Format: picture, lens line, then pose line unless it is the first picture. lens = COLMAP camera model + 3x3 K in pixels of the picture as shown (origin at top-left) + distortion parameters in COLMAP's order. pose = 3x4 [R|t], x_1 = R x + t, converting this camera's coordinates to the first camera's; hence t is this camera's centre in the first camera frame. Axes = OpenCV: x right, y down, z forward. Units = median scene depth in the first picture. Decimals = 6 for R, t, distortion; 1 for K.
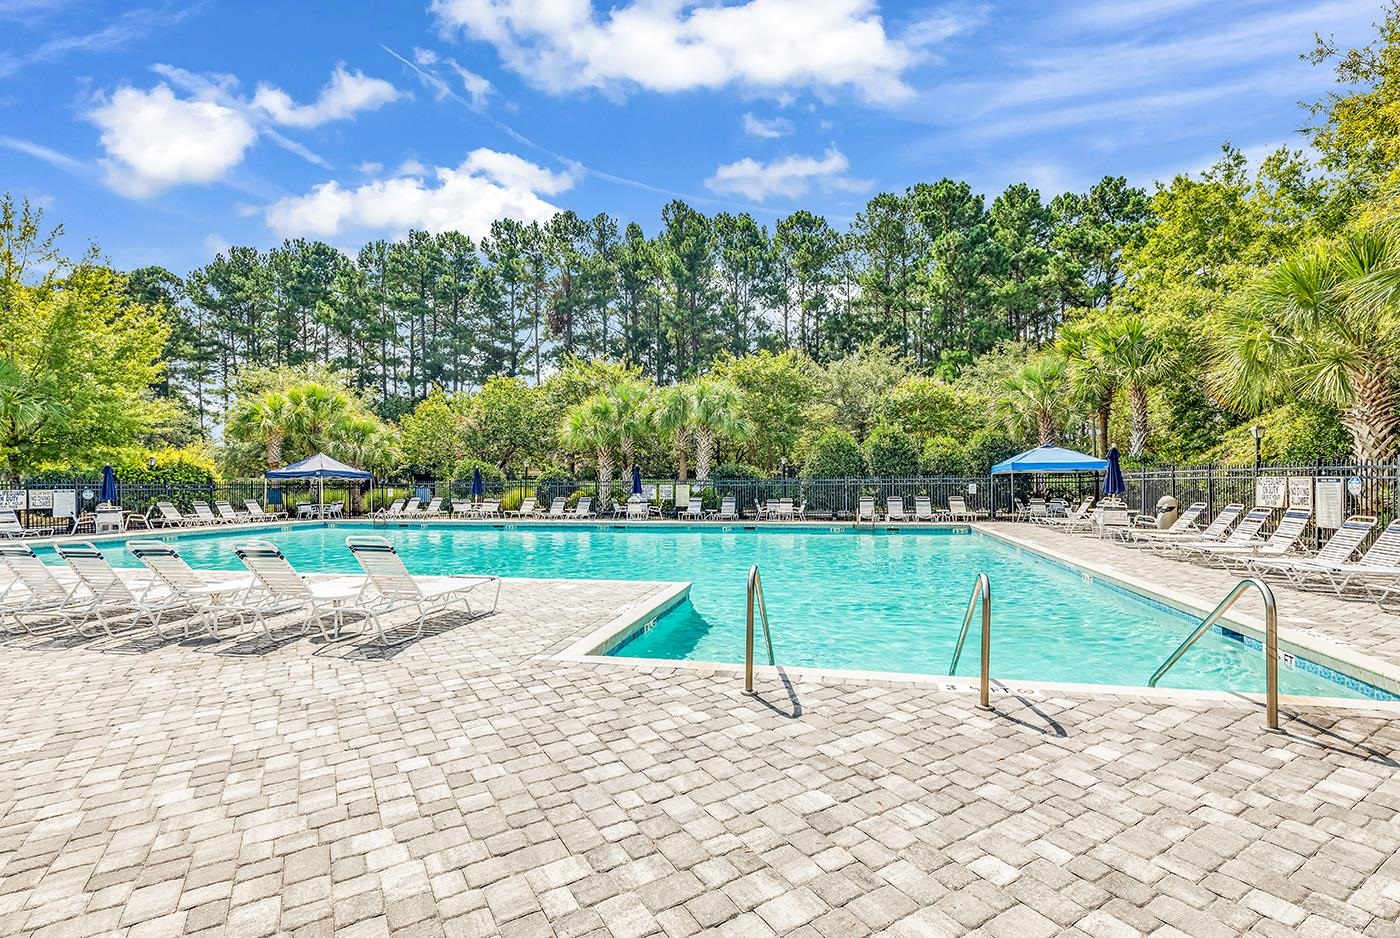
lens RADIAL K [[622.0, 0, 694.5], [0, 622.0, 459.0], [0, 0, 1]] dist [-0.002372, -0.000678]
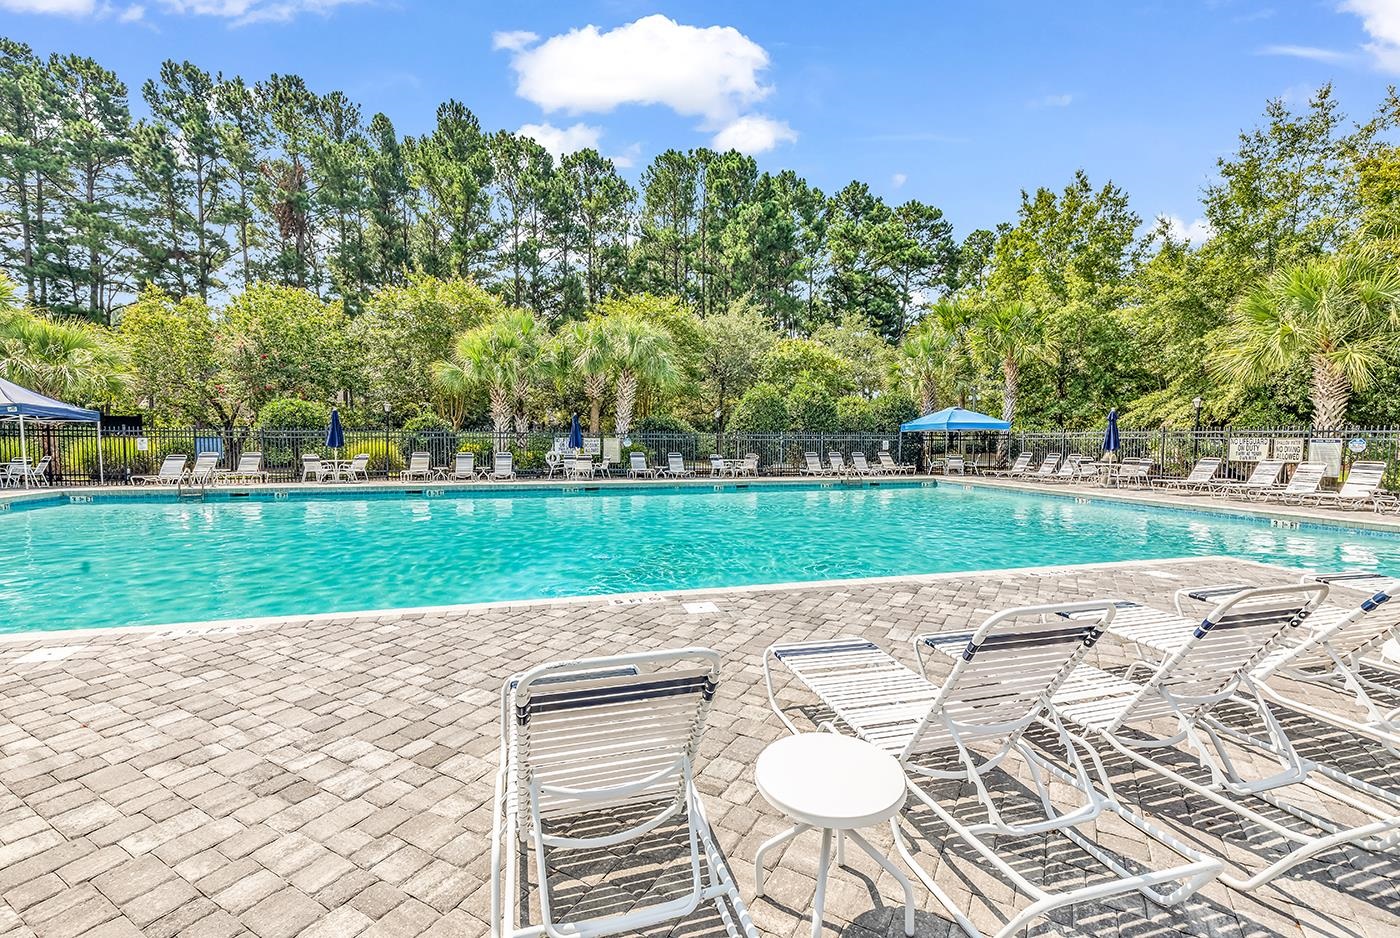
lens RADIAL K [[622.0, 0, 694.5], [0, 622.0, 459.0], [0, 0, 1]] dist [-0.002372, -0.000678]
pose [[0.879808, 0.000747, 0.475330, -0.199810], [-0.032380, 0.997770, 0.058366, 0.010039], [-0.474226, -0.066742, 0.877870, 0.111515]]
